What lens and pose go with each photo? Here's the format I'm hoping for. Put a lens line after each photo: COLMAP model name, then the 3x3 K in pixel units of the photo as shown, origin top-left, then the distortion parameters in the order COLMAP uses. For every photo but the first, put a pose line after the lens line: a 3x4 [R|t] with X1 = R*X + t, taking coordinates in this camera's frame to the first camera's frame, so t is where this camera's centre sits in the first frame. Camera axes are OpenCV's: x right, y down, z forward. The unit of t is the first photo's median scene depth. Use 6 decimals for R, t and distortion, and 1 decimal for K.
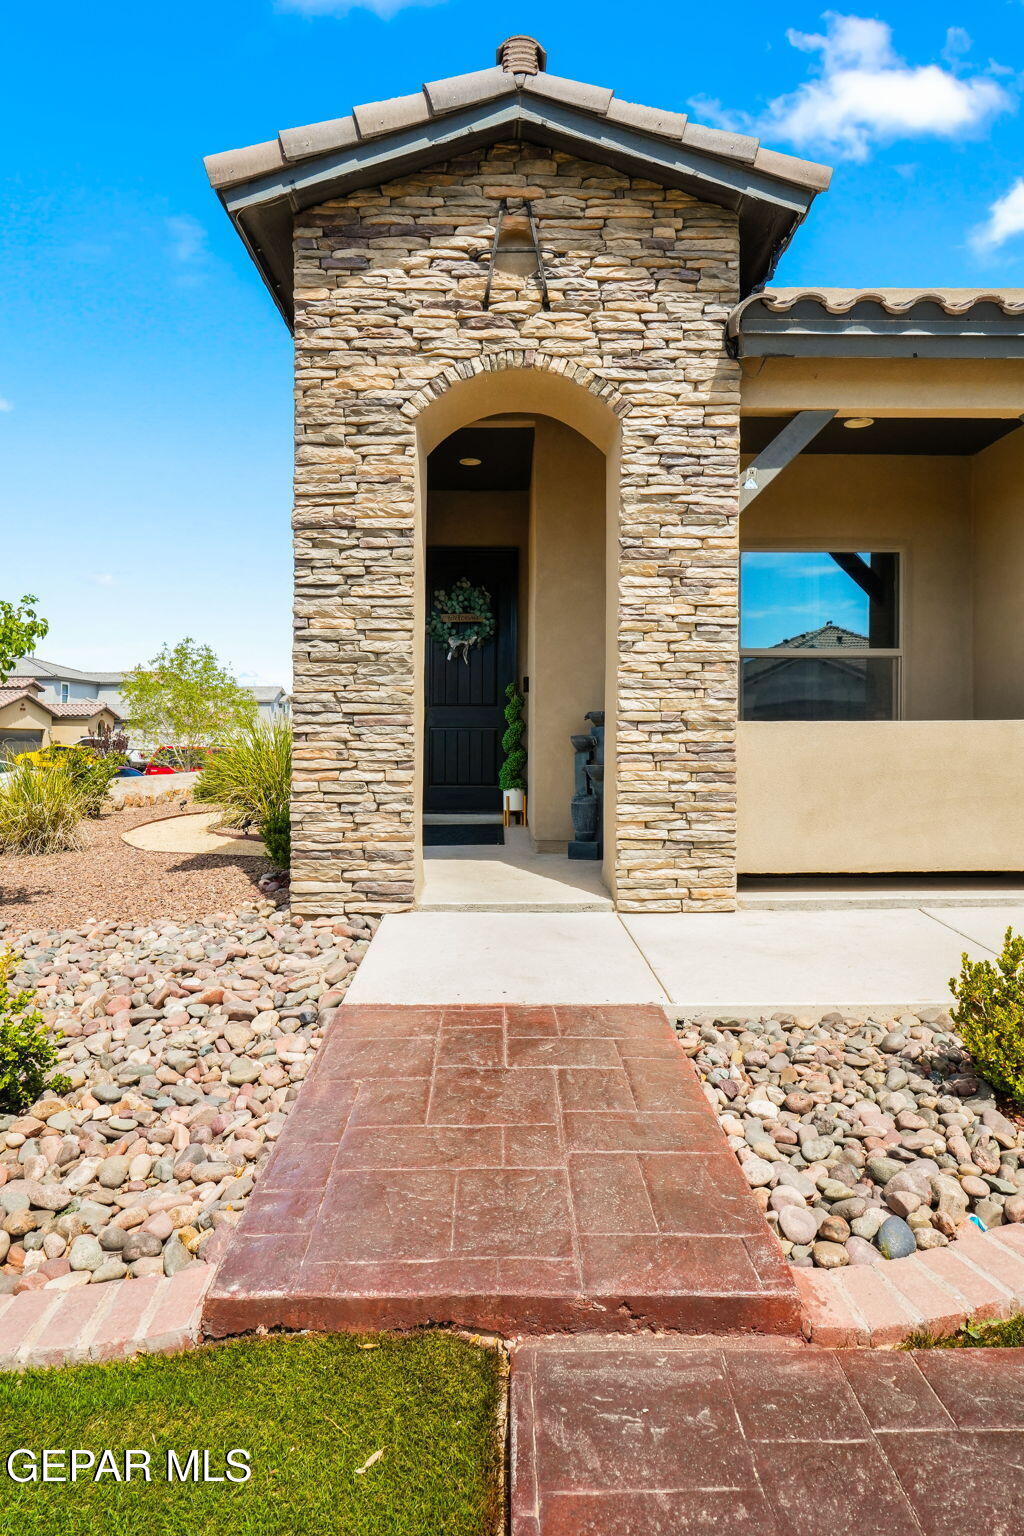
lens RADIAL K [[1014.9, 0, 465.1], [0, 1014.9, 734.1], [0, 0, 1]] dist [0.003144, 0.002534]
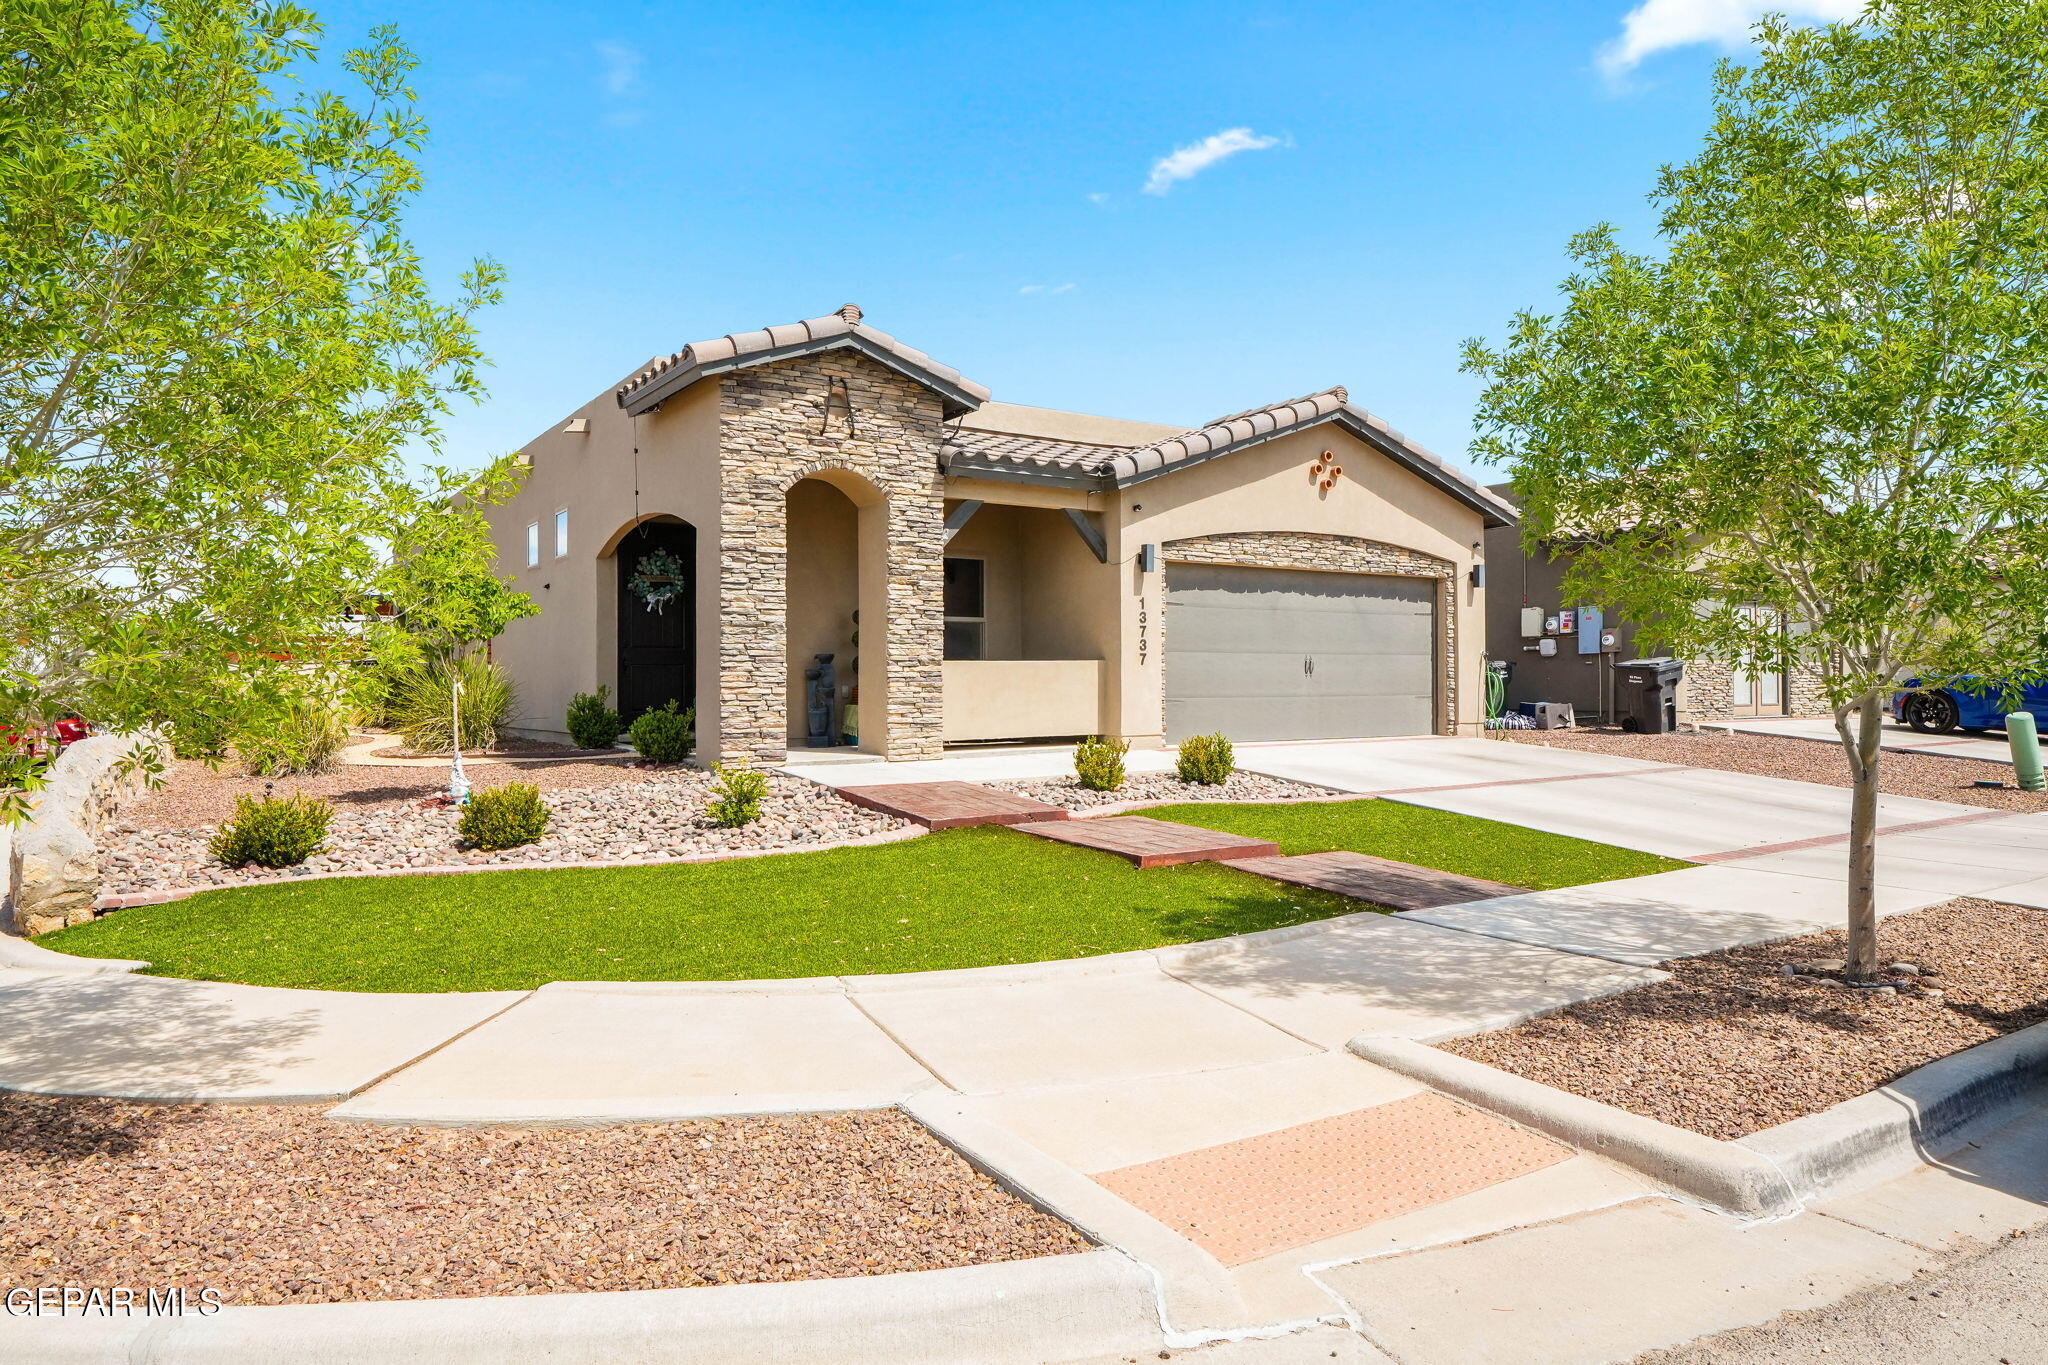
lens RADIAL K [[1353.1, 0, 1024.0], [0, 1353.1, 682.5], [0, 0, 1]] dist [0.003144, 0.002534]
pose [[0.839085, -0.006347, 0.543963, -1.006908], [0.004713, 0.999979, 0.004399, 0.018318], [-0.543980, -0.001127, 0.839098, -1.249527]]
